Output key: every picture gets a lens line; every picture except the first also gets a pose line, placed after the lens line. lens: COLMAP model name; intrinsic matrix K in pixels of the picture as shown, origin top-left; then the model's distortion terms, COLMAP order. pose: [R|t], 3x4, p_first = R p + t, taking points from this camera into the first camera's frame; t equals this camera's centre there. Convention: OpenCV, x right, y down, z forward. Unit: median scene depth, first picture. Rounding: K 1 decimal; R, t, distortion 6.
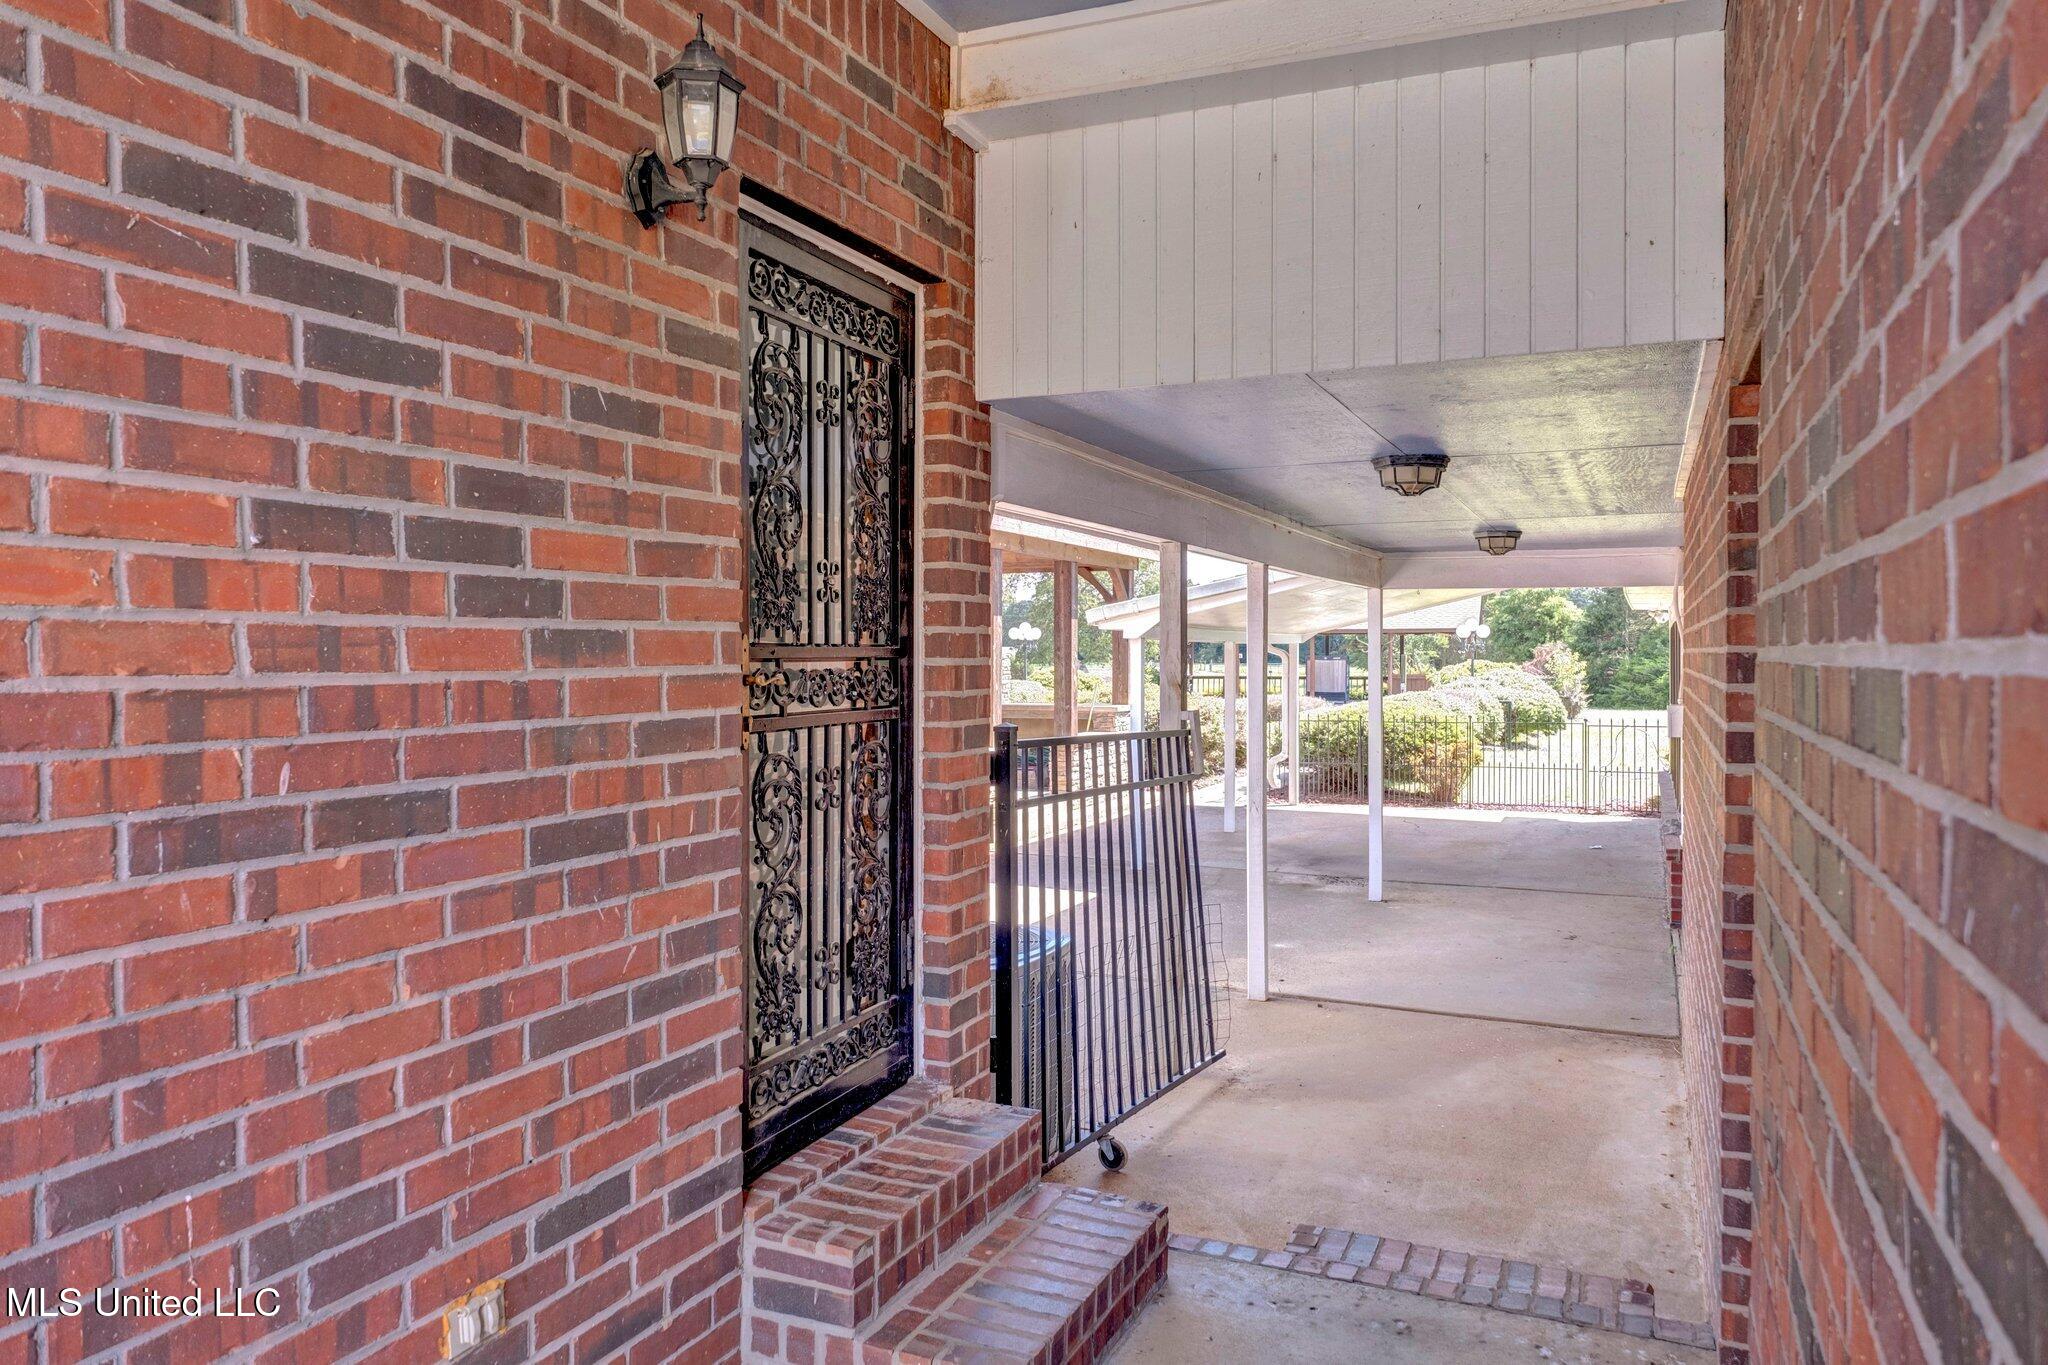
lens RADIAL K [[1406.7, 0, 1016.8], [0, 1406.7, 727.1], [0, 0, 1]] dist [0.005788, 0.000957]
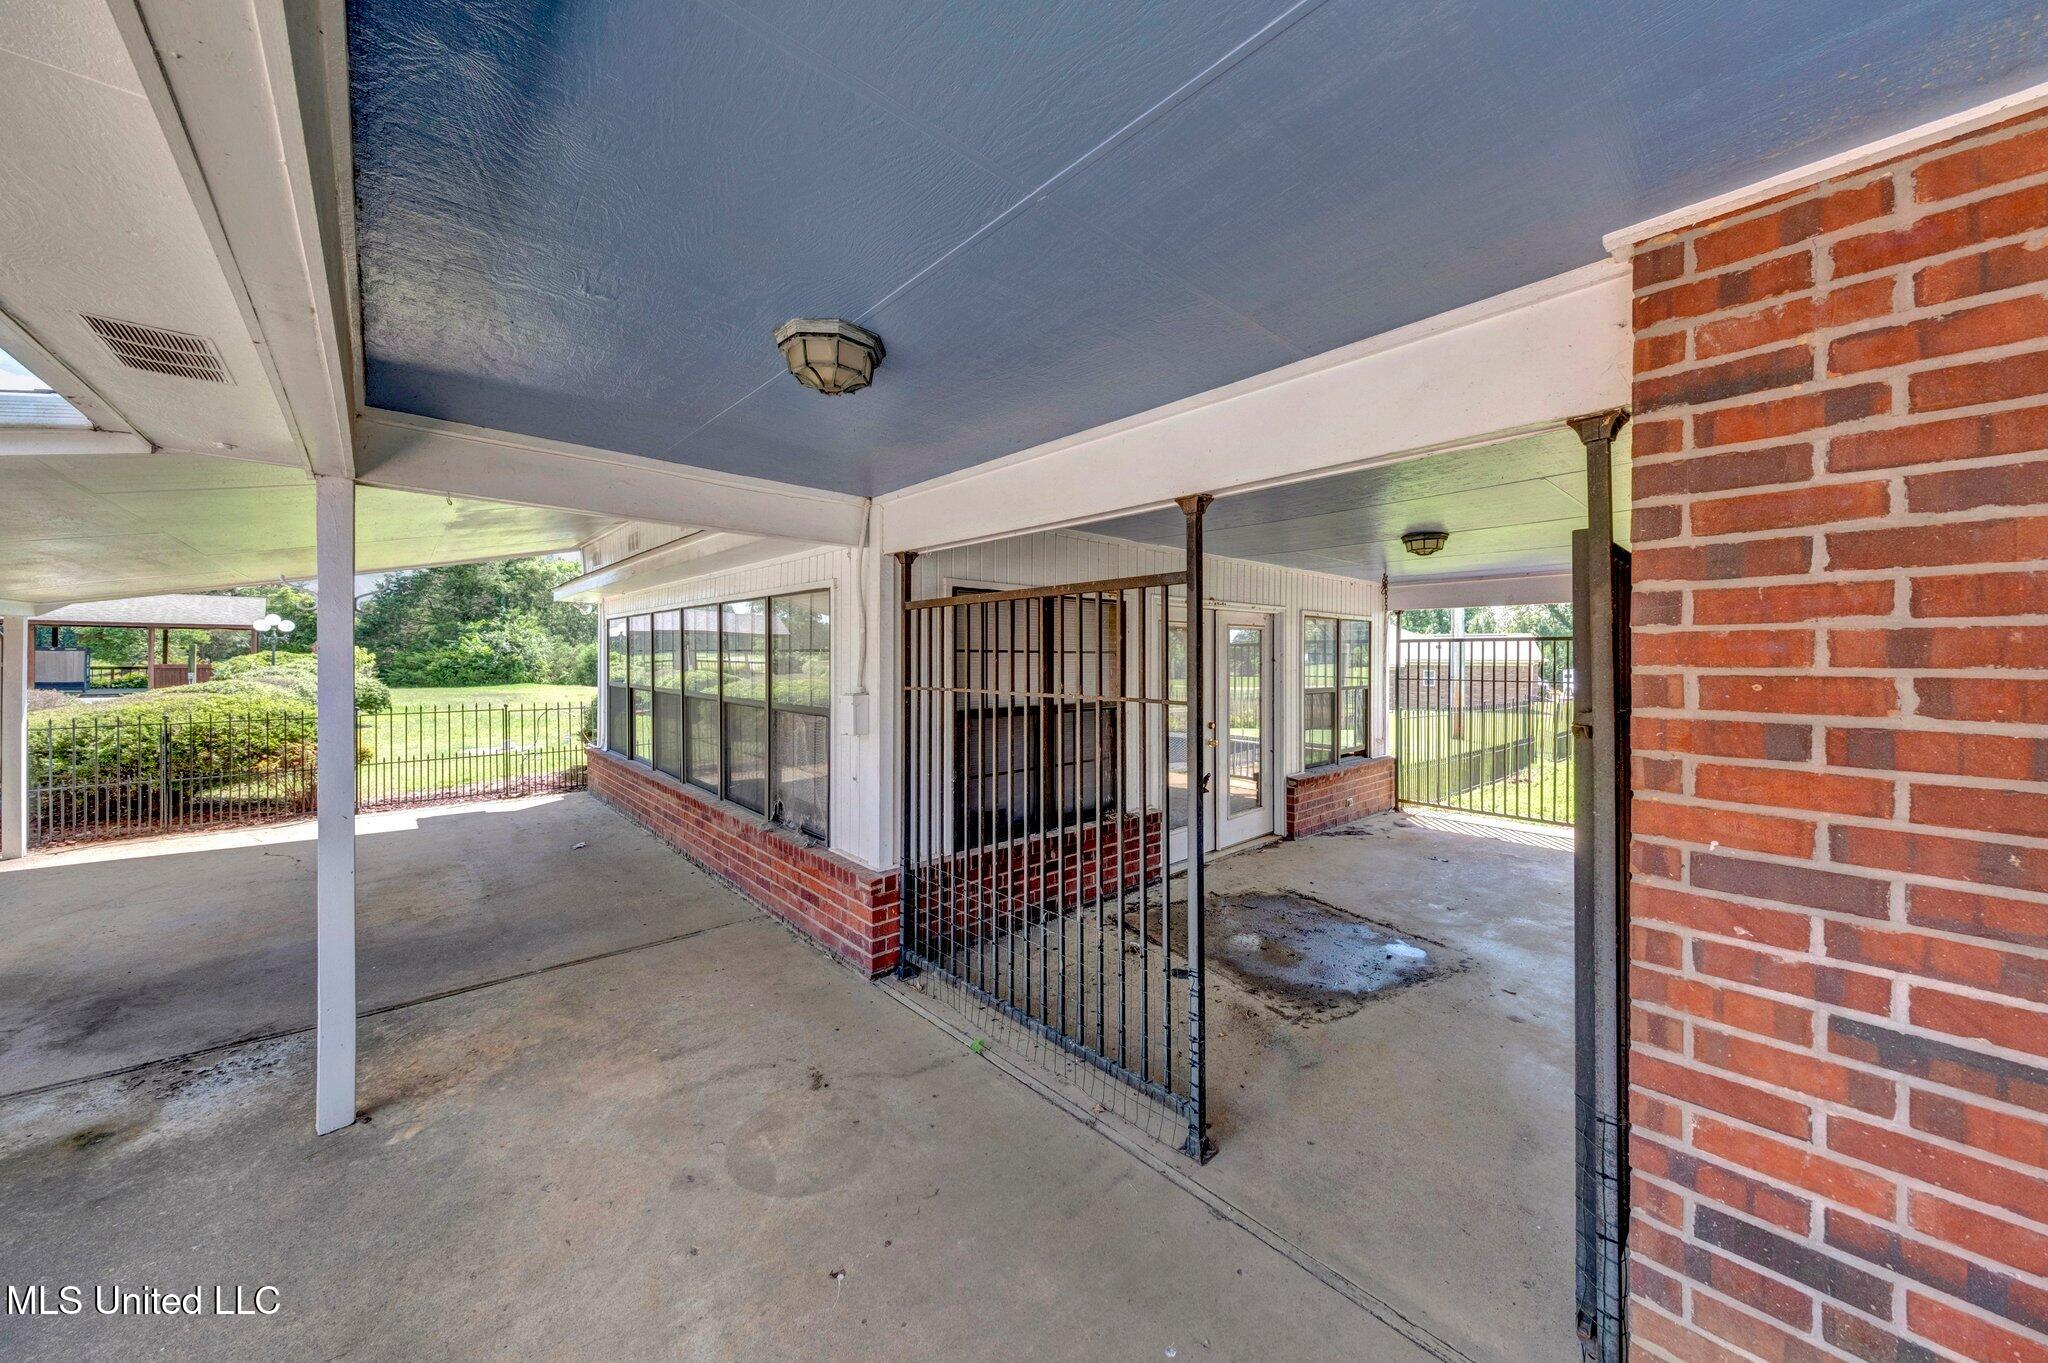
lens RADIAL K [[717.9, 0, 1051.2], [0, 717.9, 647.3], [0, 0, 1]] dist [-0.001301, -0.000070]
pose [[0.390931, 0.013795, 0.920317, 0.045411], [0.040460, 0.998664, -0.032156, -0.007979], [-0.919530, 0.049807, 0.389850, 0.246760]]
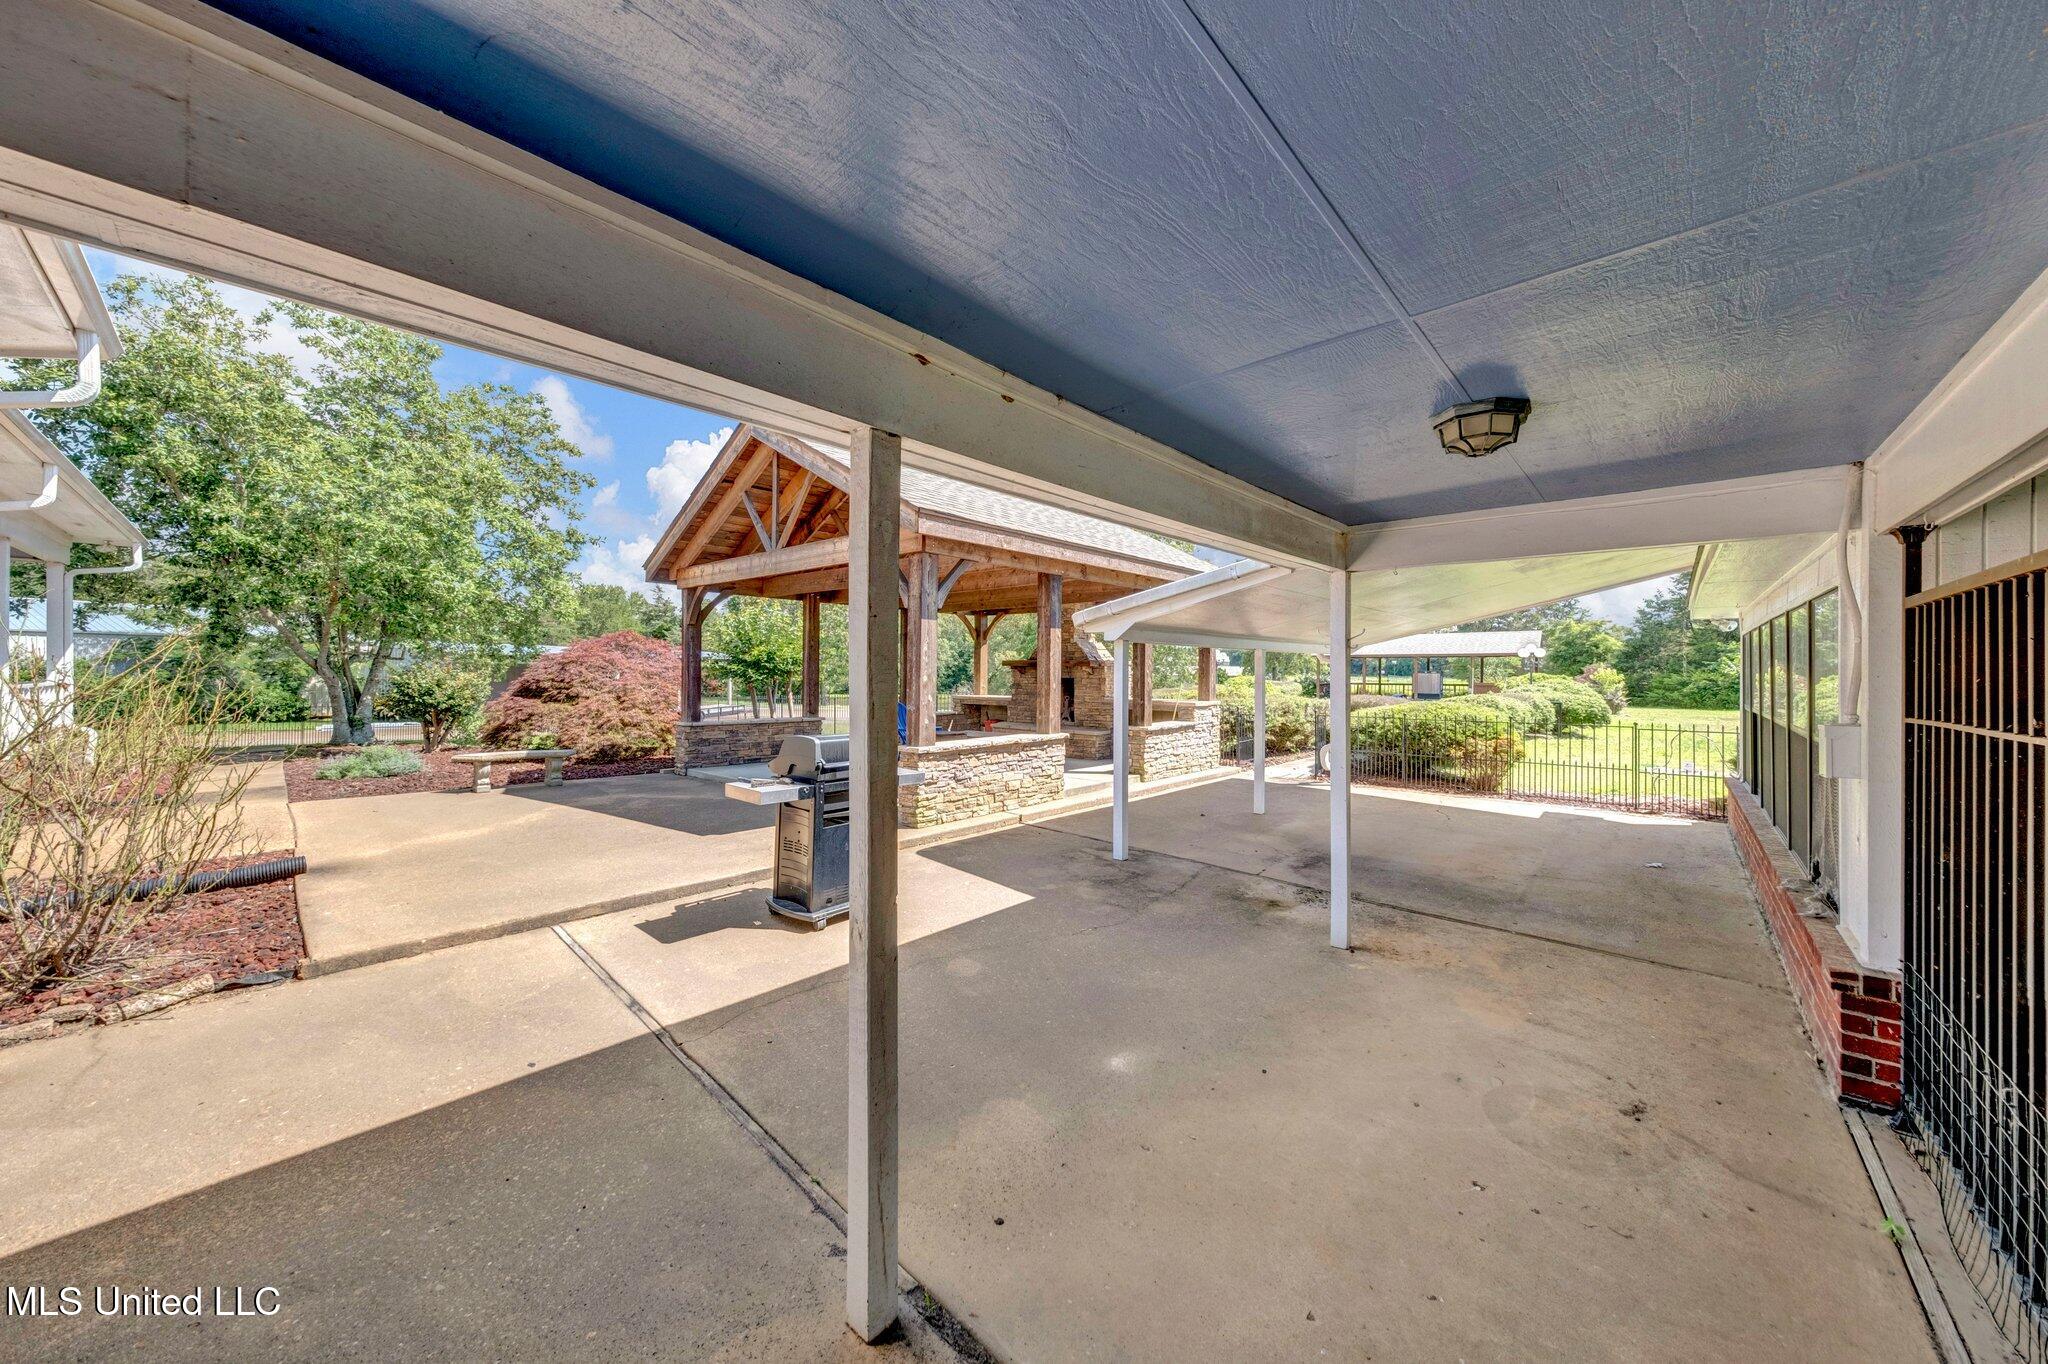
lens RADIAL K [[692.2, 0, 1024.0], [0, 692.2, 682.0], [0, 0, 1]] dist [-0.000368, 0.000051]
pose [[0.946073, 0.010538, -0.323781, 0.076679], [-0.021772, 0.999279, -0.031091, -0.005897], [0.323220, 0.036464, 0.945621, 0.200661]]
